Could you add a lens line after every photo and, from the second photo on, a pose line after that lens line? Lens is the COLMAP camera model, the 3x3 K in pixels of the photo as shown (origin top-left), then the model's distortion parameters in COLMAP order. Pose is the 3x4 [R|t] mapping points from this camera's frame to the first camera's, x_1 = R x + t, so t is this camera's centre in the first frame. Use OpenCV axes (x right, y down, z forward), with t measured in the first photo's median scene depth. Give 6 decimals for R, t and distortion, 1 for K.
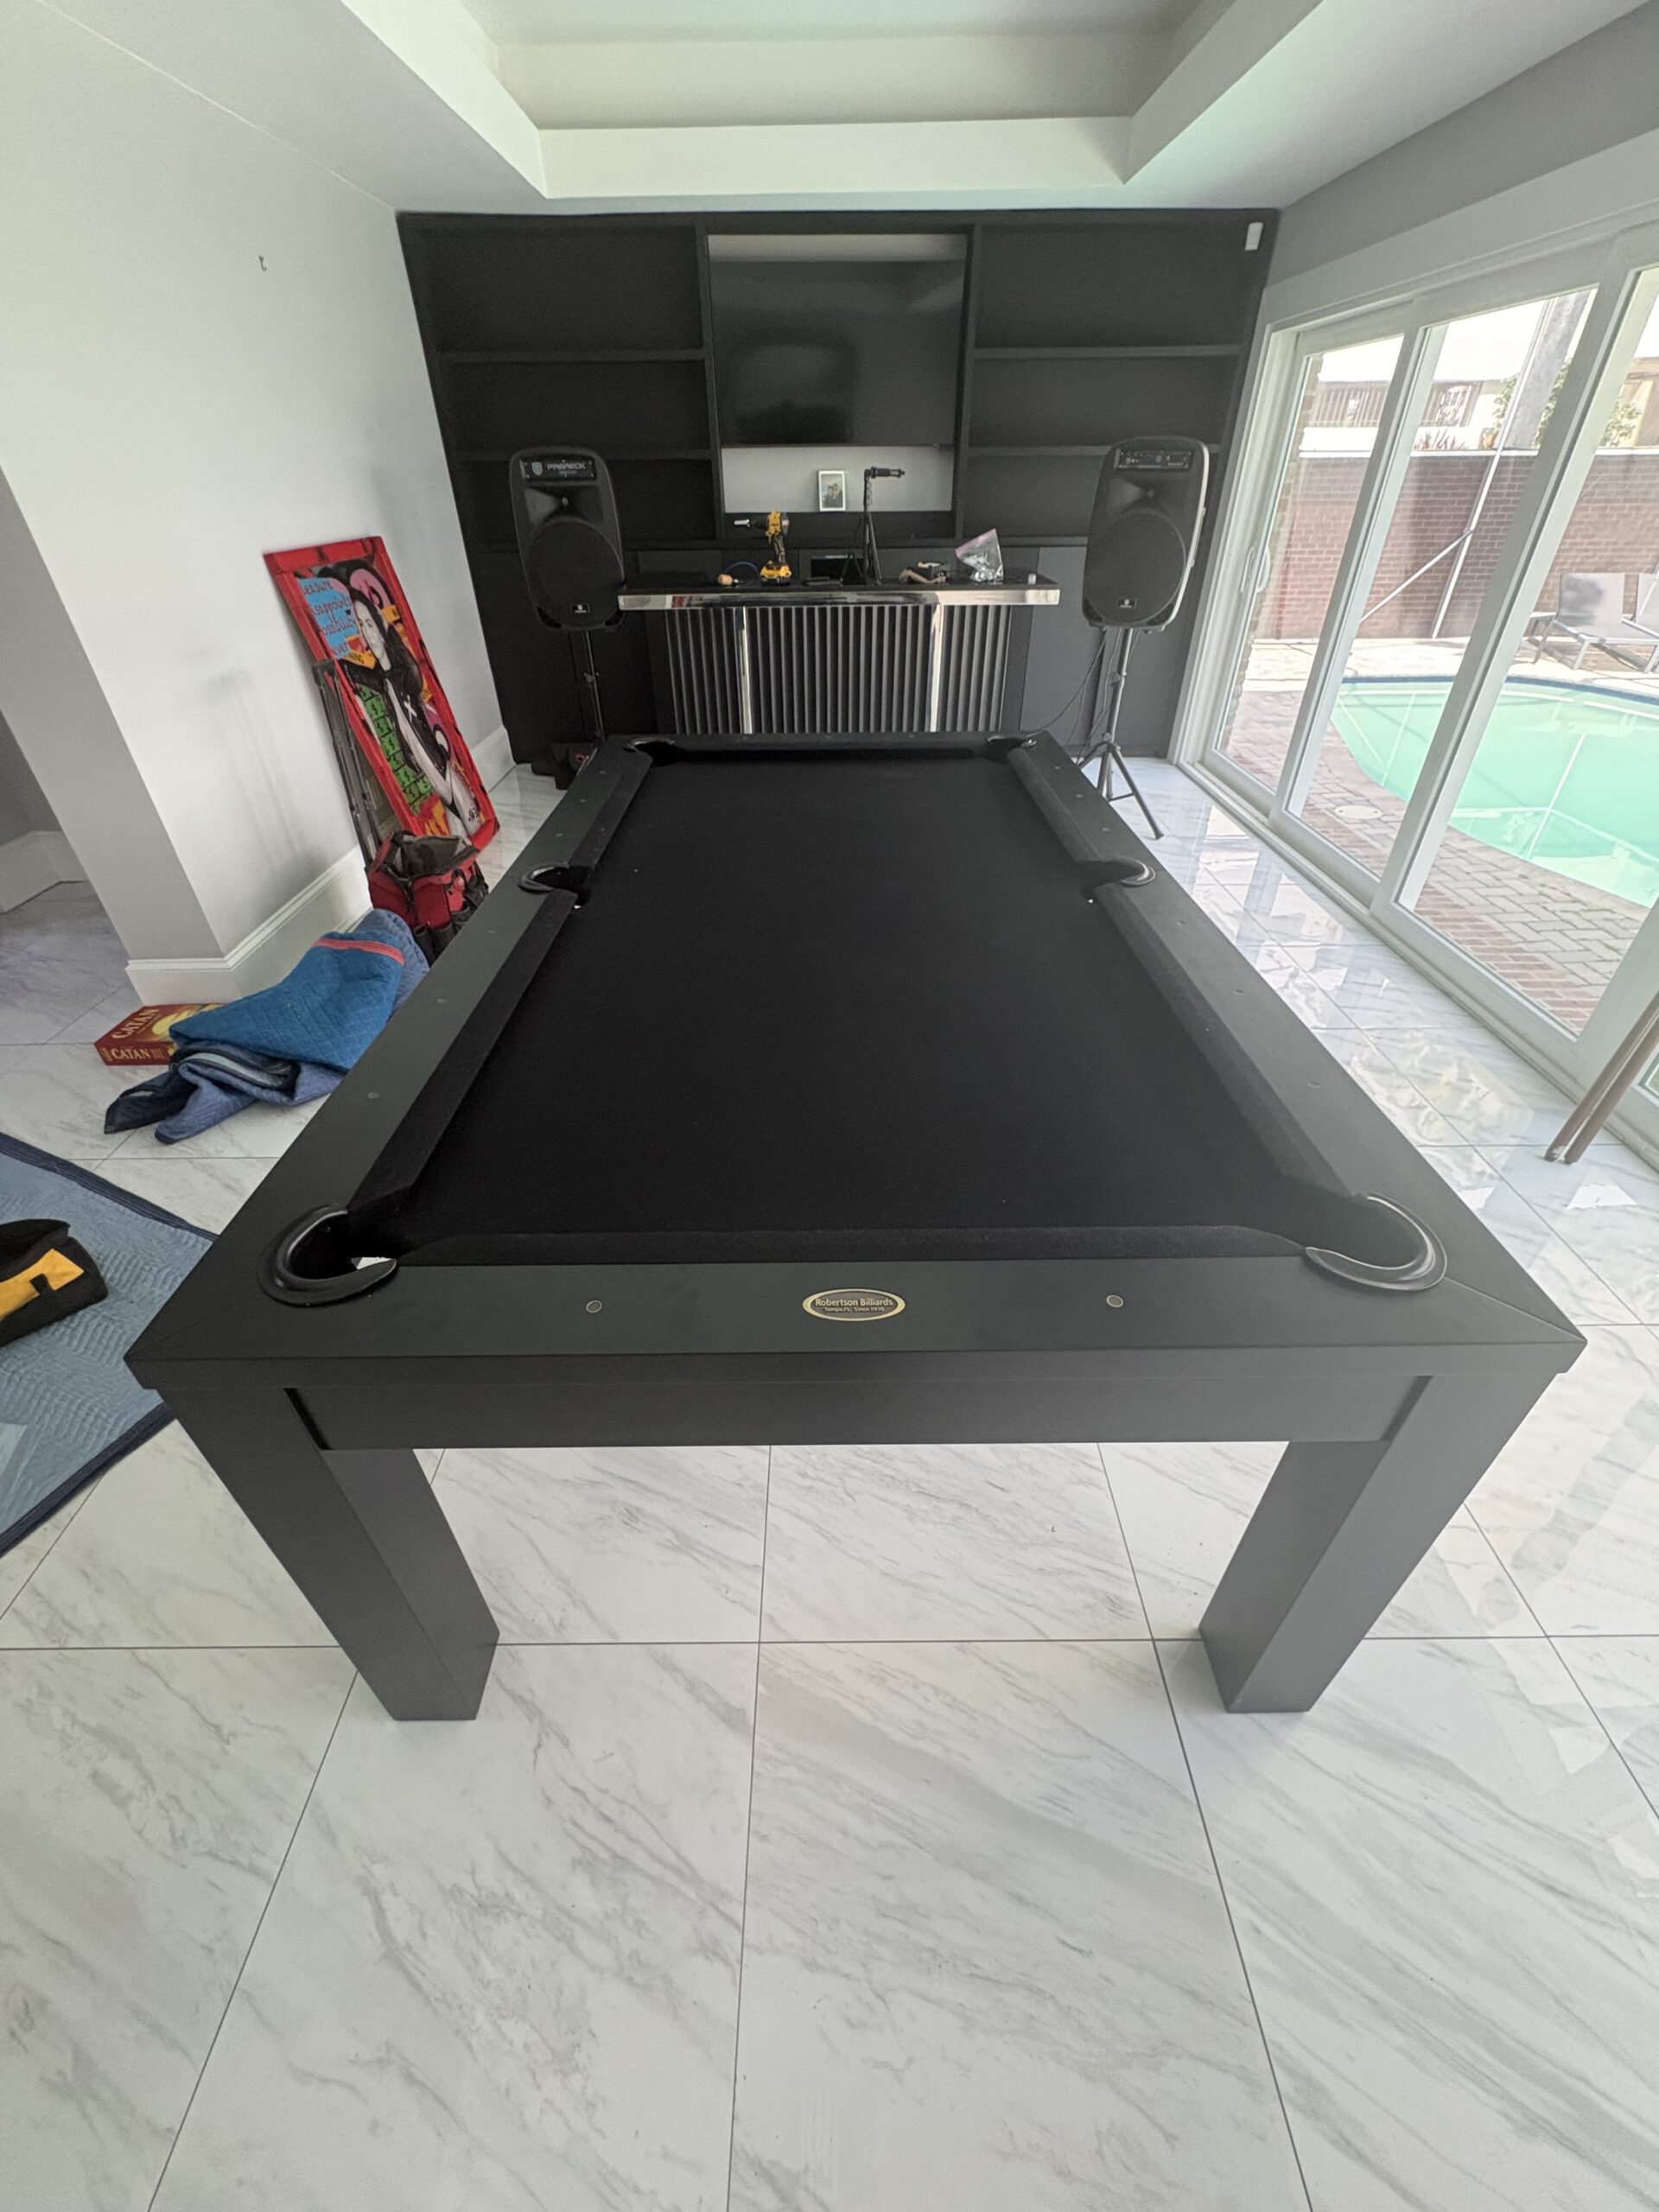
lens RADIAL K [[883.4, 0, 826.7], [0, 883.4, 1103.4], [0, 0, 1]] dist [-0.001328, 0.000277]
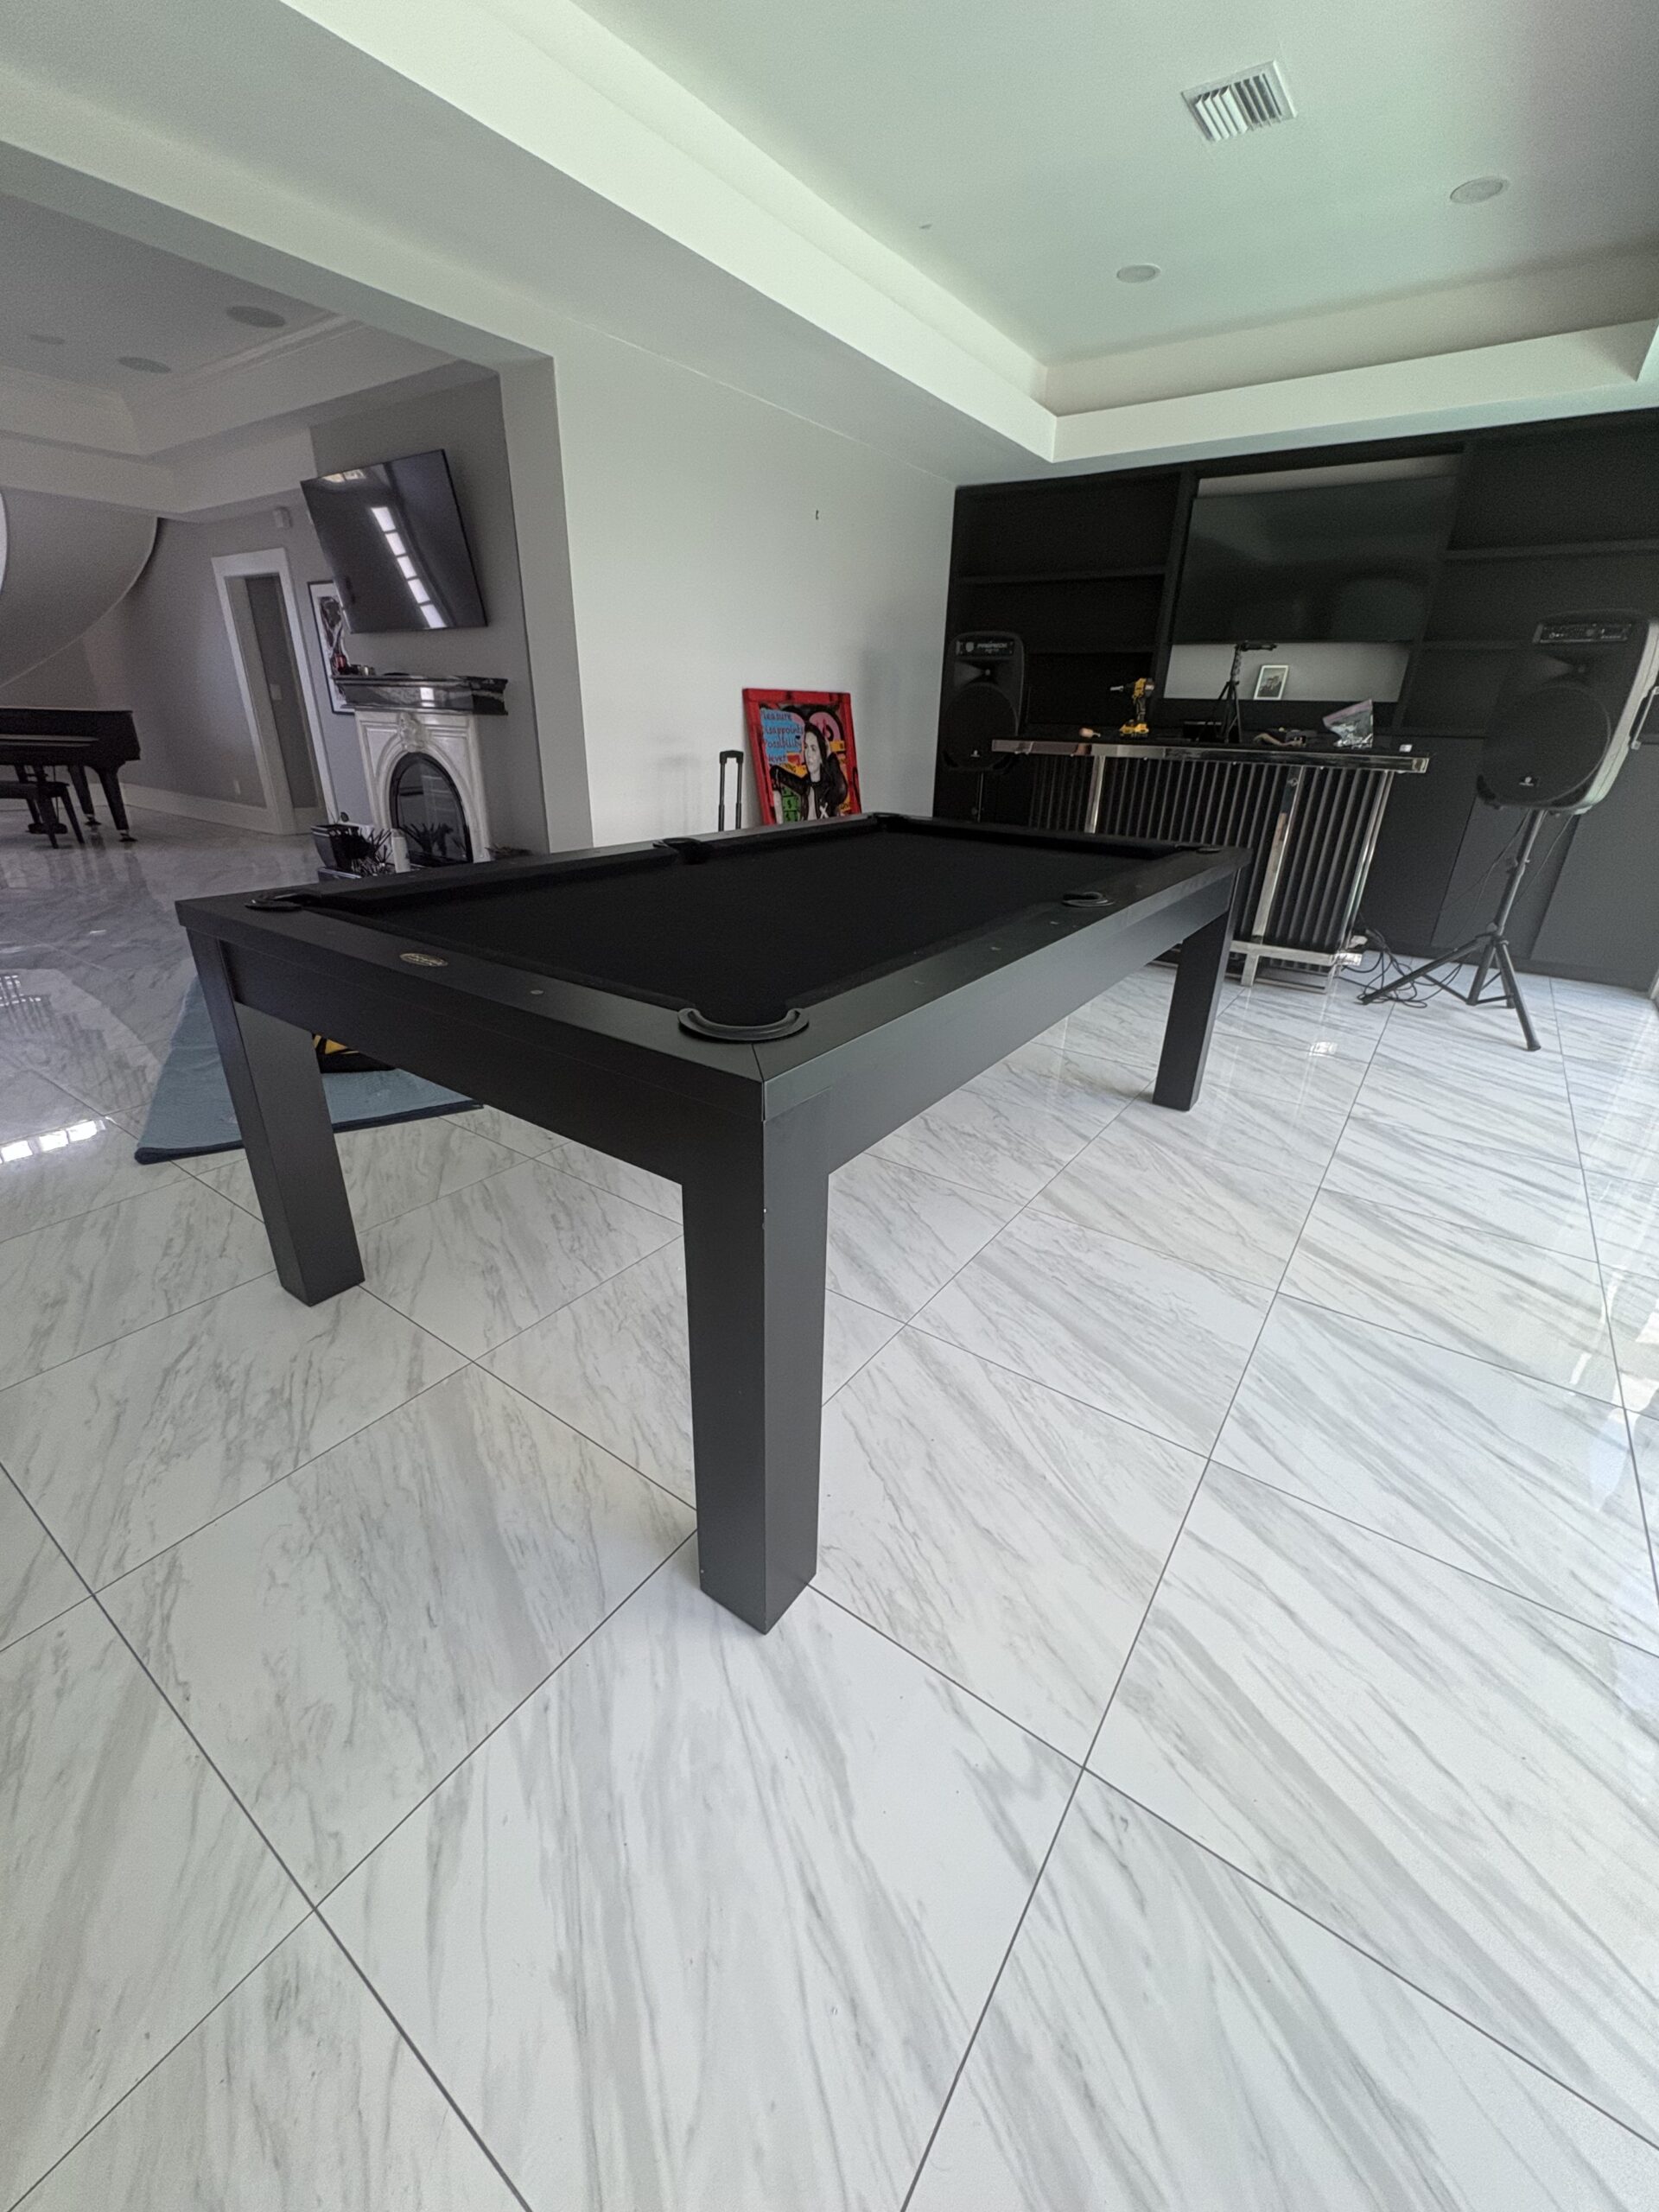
lens RADIAL K [[883.4, 0, 828.6], [0, 883.4, 1103.8], [0, 0, 1]] dist [-0.001328, 0.000277]
pose [[0.815198, 0.263221, -0.515914, 0.767232], [-0.364792, 0.925222, -0.104359, 0.193518], [0.449866, 0.273275, 0.850260, 0.059667]]
